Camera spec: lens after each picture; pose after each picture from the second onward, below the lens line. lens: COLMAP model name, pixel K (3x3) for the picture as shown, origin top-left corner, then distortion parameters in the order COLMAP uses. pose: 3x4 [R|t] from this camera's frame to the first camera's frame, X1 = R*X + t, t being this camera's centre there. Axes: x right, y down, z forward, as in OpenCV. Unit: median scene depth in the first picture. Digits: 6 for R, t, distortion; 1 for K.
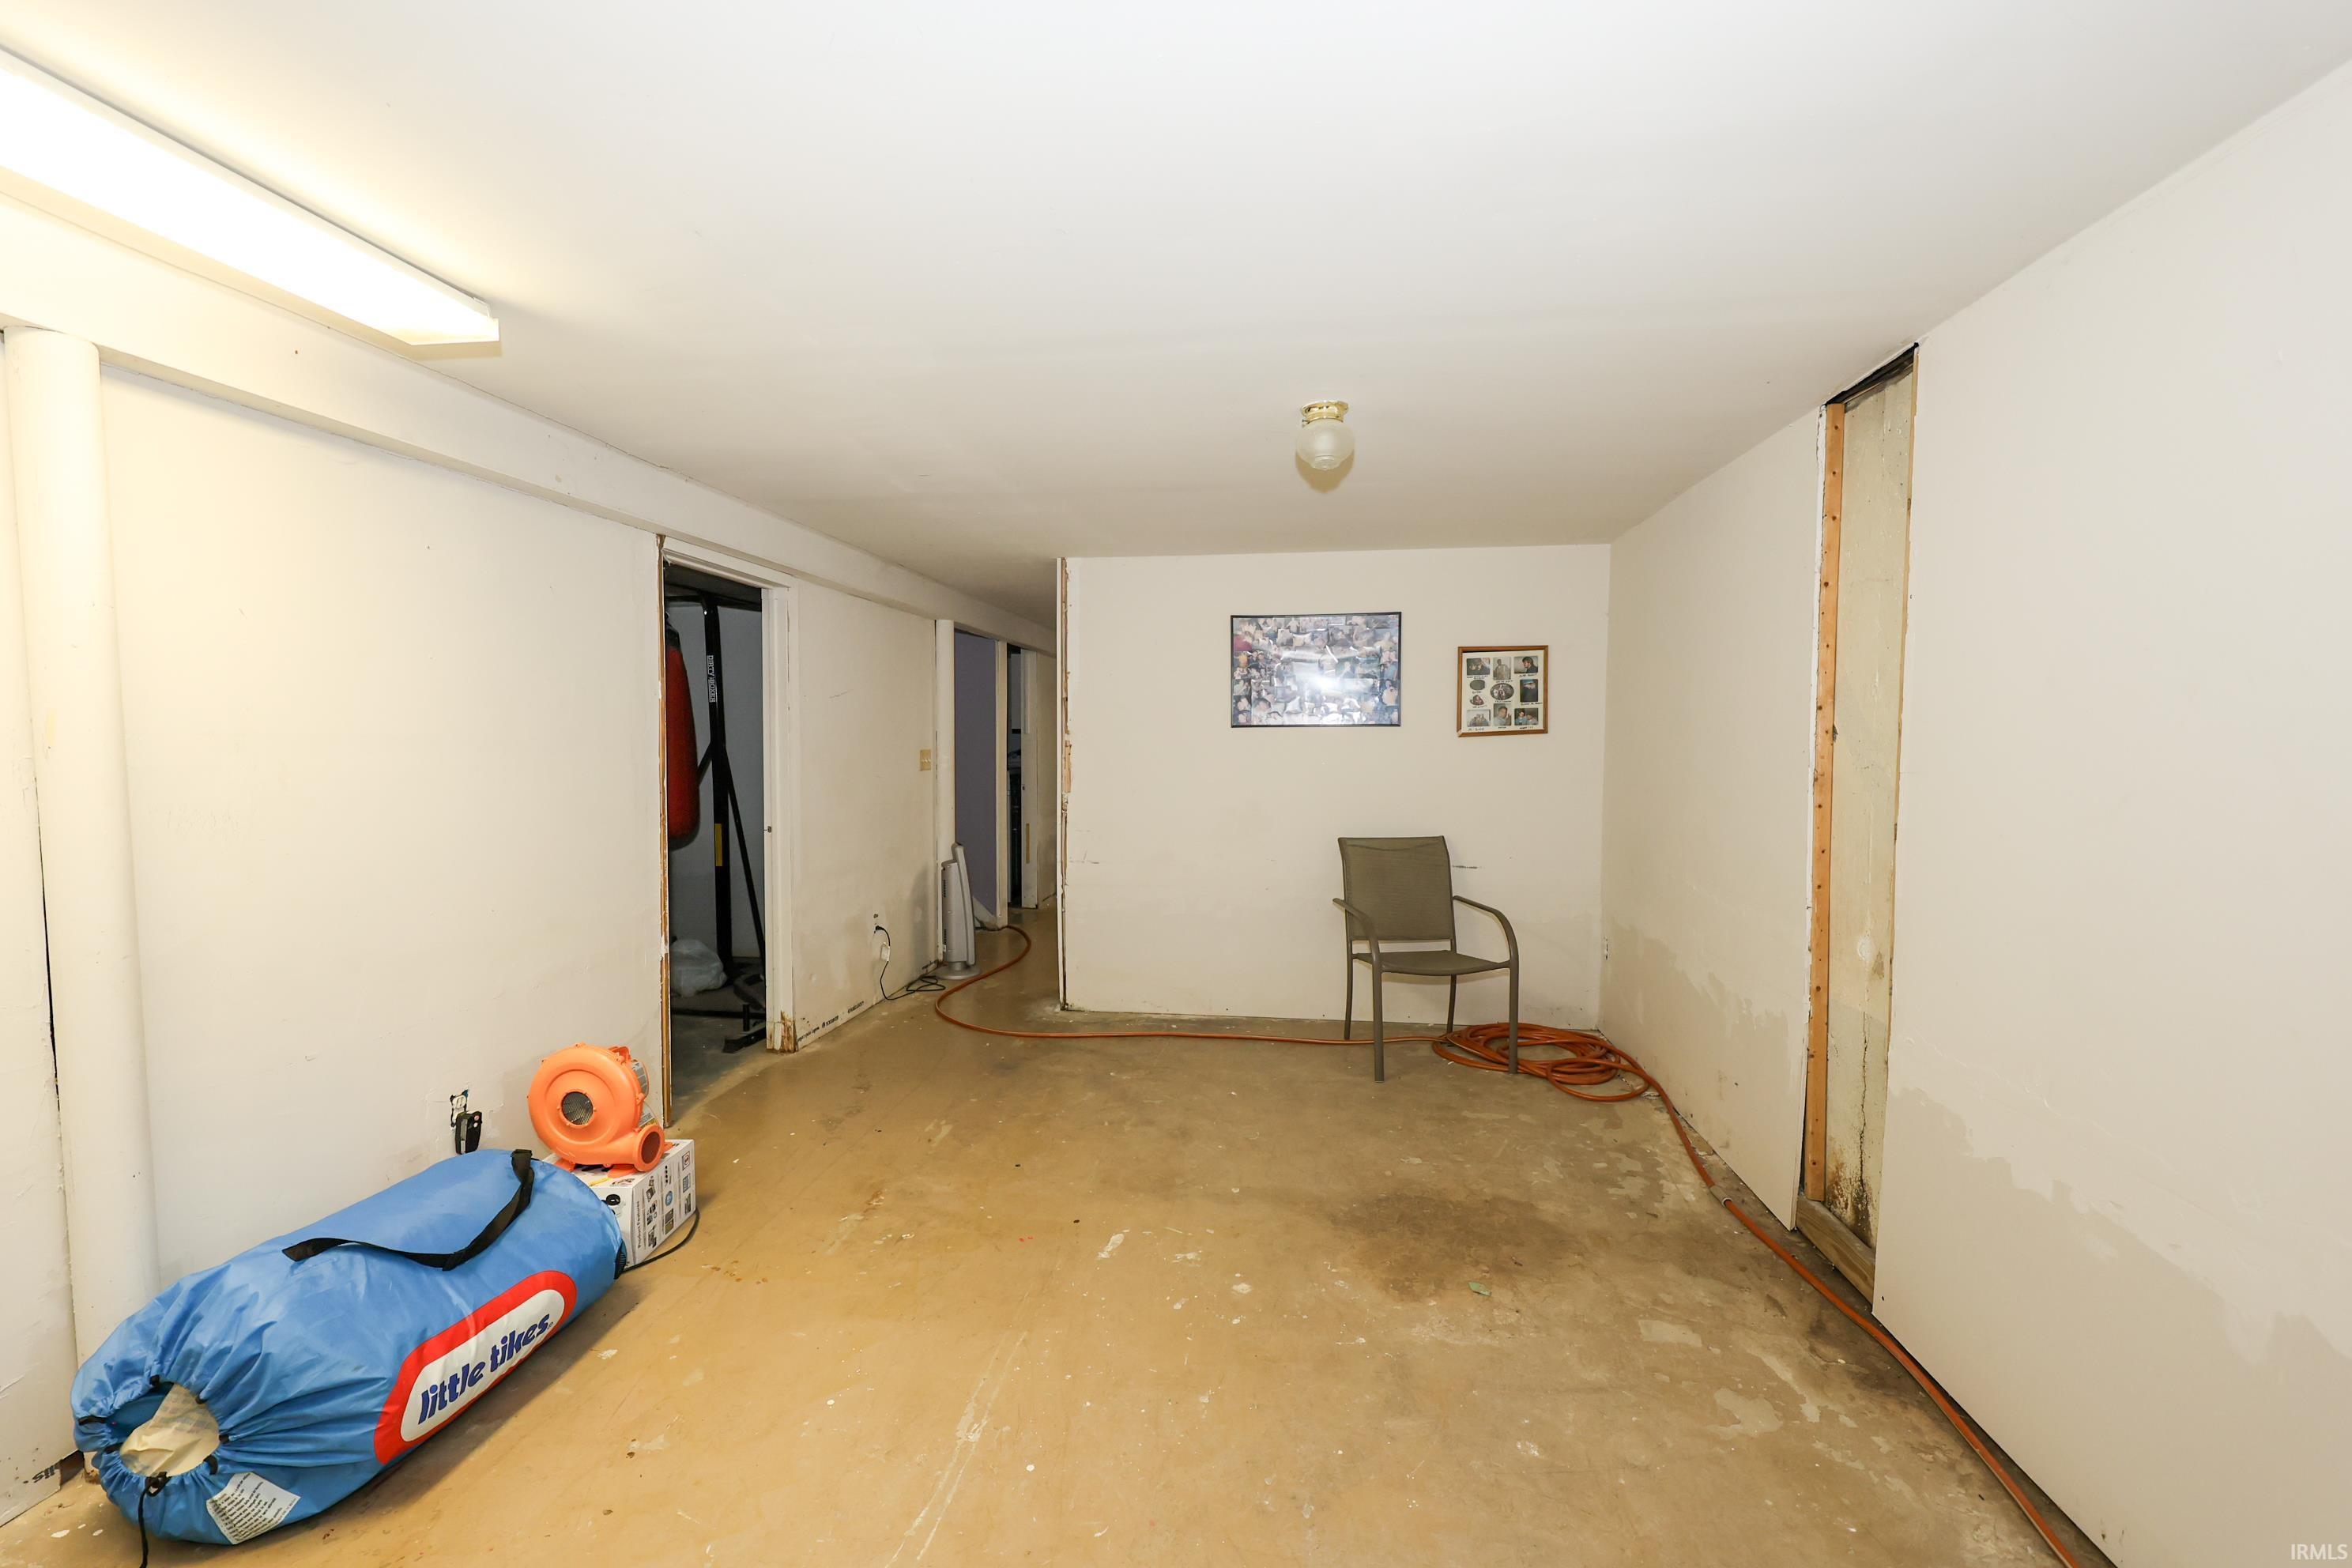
lens RADIAL K [[997.7, 0, 1176.6], [0, 997.7, 779.6], [0, 0, 1]] dist [-0.001268, -0.000129]
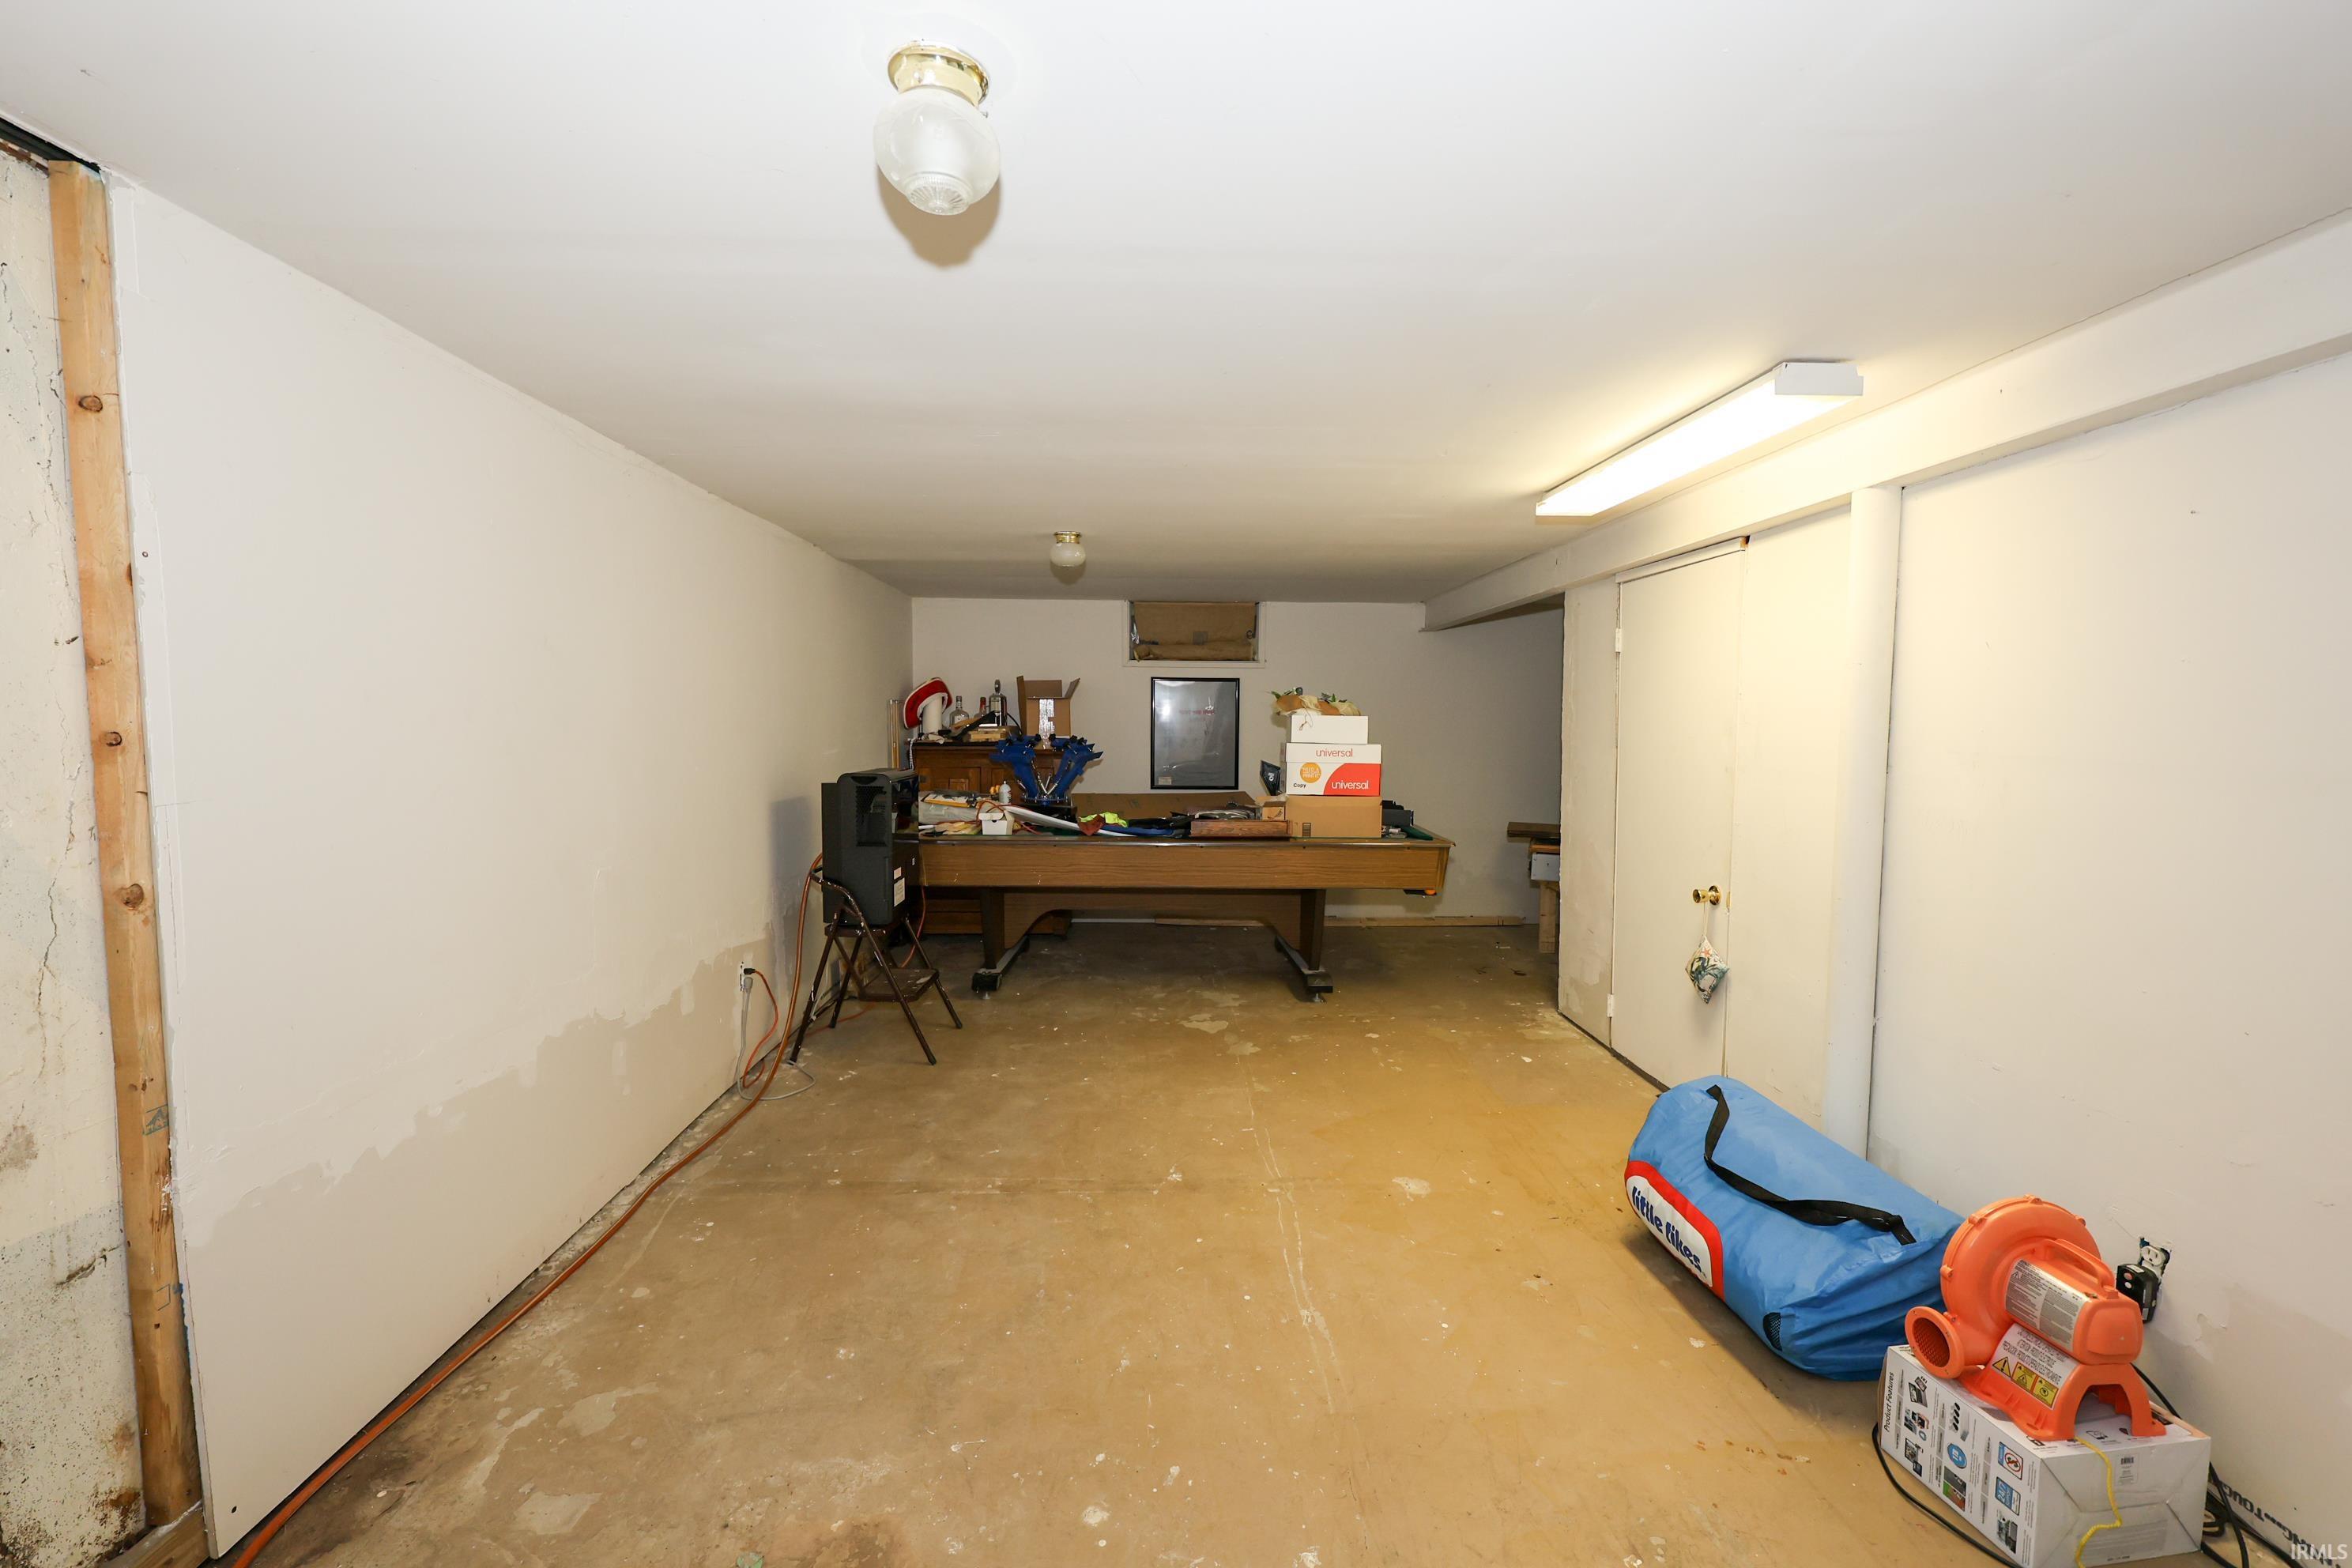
lens RADIAL K [[997.7, 0, 1170.4], [0, 997.7, 796.5], [0, 0, 1]] dist [-0.001268, -0.000129]
pose [[-0.985841, 0.005702, -0.167585, 0.156578], [-0.013994, 0.993137, 0.116113, -0.115875], [0.167097, 0.116814, -0.978996, 1.987149]]
